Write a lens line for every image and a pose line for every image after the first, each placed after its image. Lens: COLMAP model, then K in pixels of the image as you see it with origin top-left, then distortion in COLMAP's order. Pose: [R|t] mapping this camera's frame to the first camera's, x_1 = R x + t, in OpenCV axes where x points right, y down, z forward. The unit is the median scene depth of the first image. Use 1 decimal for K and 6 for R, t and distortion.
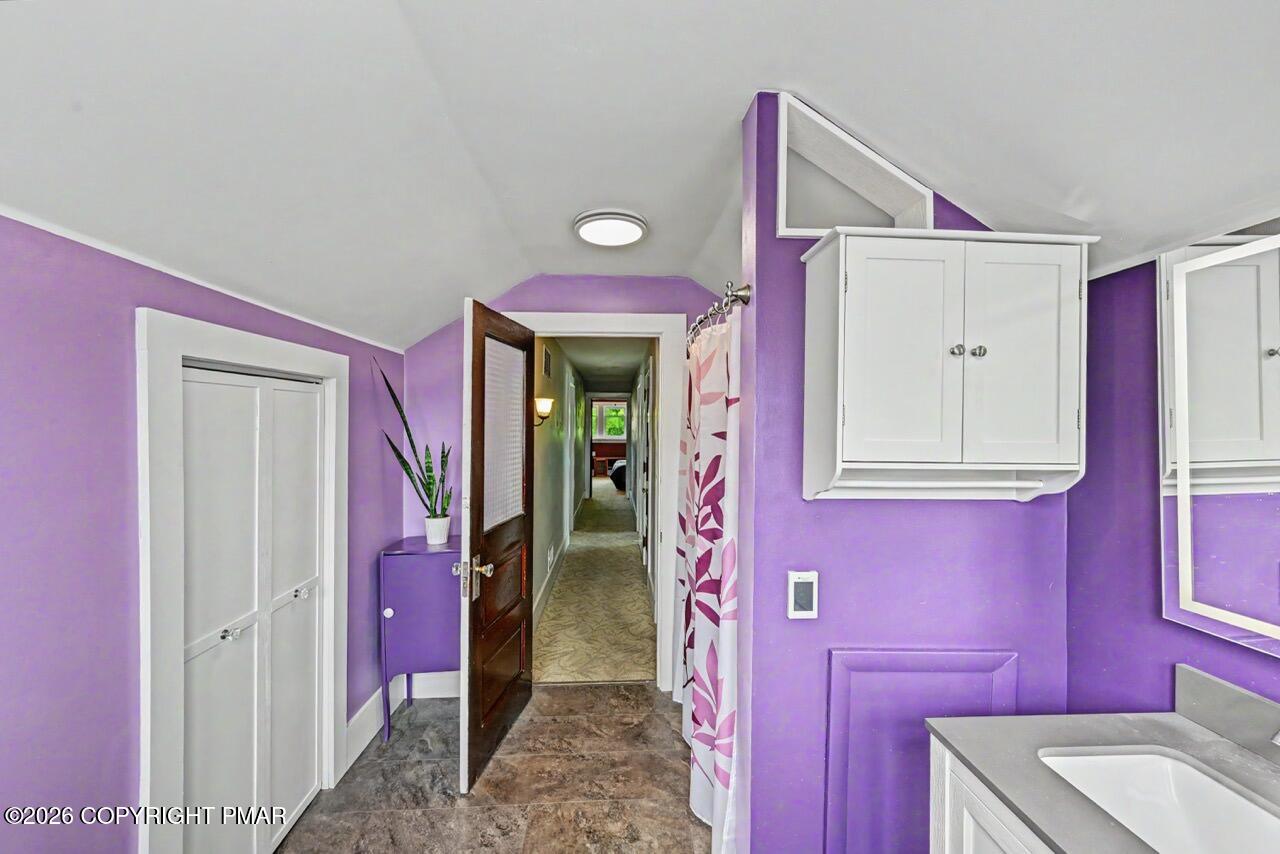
lens RADIAL K [[508.9, 0, 641.3], [0, 508.9, 421.2], [0, 0, 1]] dist [-0.000434, -0.000014]
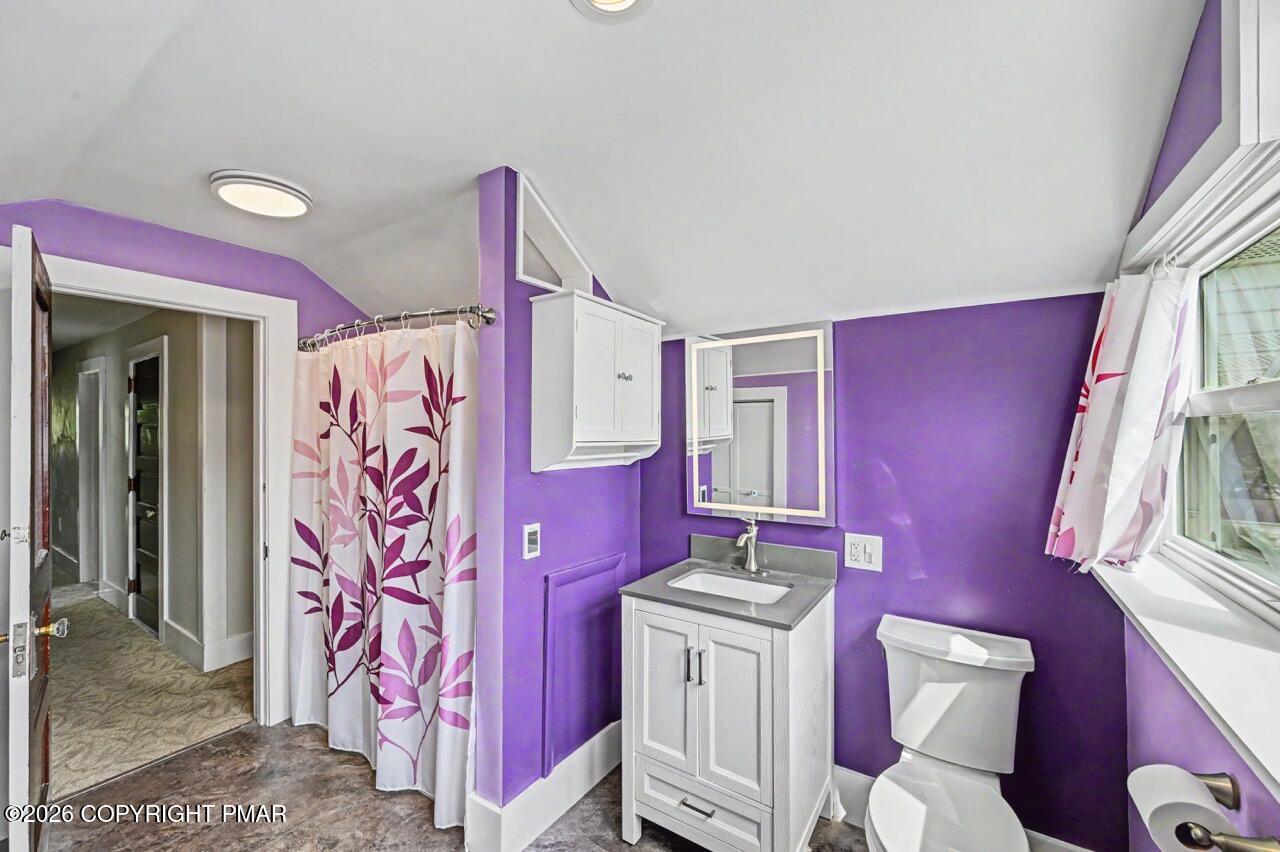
lens RADIAL K [[507.5, 0, 640.0], [0, 507.5, 426.0], [0, 0, 1]] dist [-0.001537, -0.000130]
pose [[0.604996, -0.001414, 0.796227, -0.516072], [-0.001261, 0.999995, 0.002734, 0.018936], [-0.796227, -0.002658, 0.604992, -0.064653]]
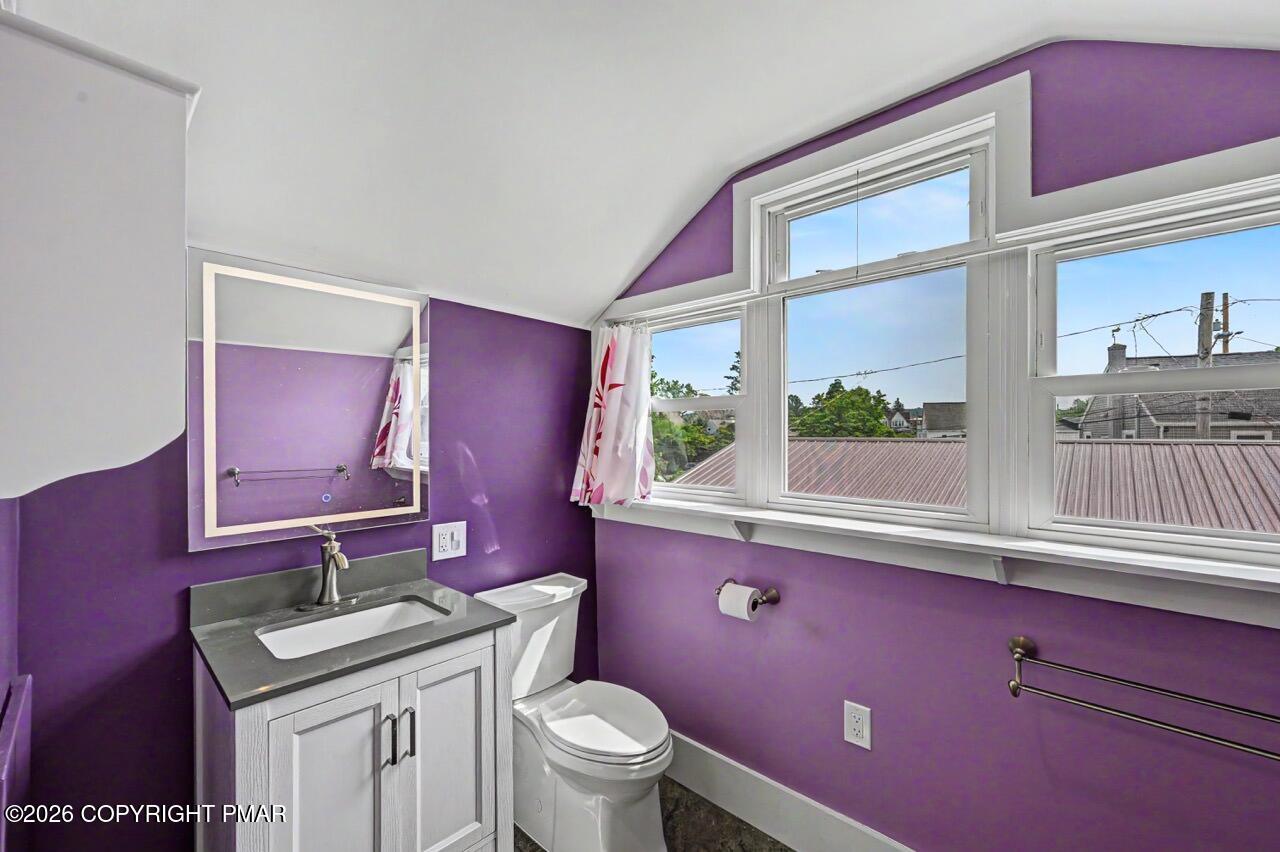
lens RADIAL K [[508.8, 0, 640.0], [0, 508.8, 426.0], [0, 0, 1]] dist [0.000700, 0.000045]
pose [[-0.690036, 0.001703, 0.723773, -0.397037], [-0.013698, 0.999787, -0.015412, 0.067343], [-0.723645, -0.020549, -0.689866, 0.746495]]
